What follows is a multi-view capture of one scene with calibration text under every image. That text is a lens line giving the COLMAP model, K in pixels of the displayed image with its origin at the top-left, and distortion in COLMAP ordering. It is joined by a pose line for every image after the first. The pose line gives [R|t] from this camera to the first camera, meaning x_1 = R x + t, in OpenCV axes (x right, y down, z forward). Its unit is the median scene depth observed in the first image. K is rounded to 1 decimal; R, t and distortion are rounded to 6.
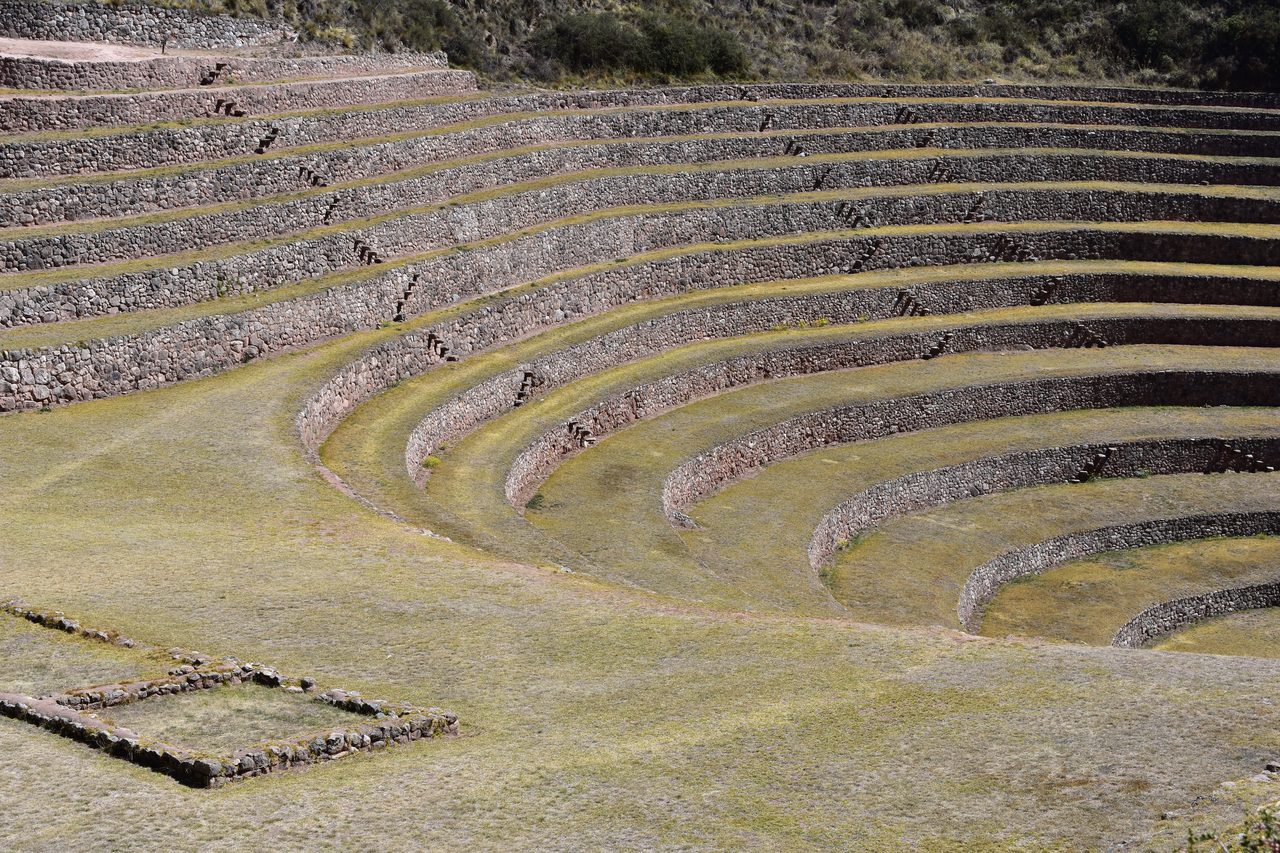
lens RADIAL K [[2911.8, 0, 640.0], [0, 2911.8, 426.5], [0, 0, 1]] dist [0.103095, -0.421123]
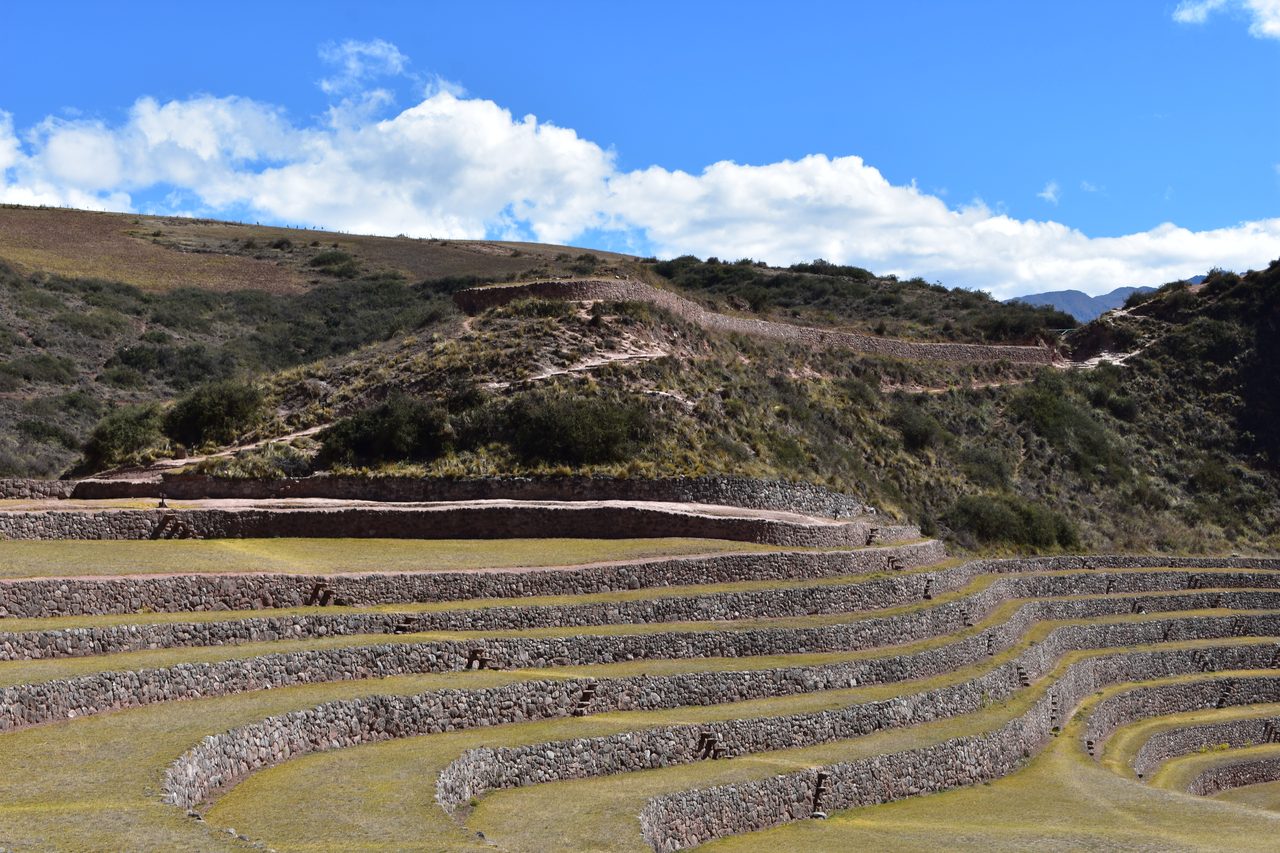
lens RADIAL K [[2911.8, 0, 640.0], [0, 2911.8, 426.5], [0, 0, 1]] dist [0.103095, -0.421123]
pose [[0.987235, -0.000617, 0.159271, -0.340891], [0.029092, 0.983868, -0.176512, 0.037367], [-0.156593, 0.178892, 0.971327, -0.147240]]
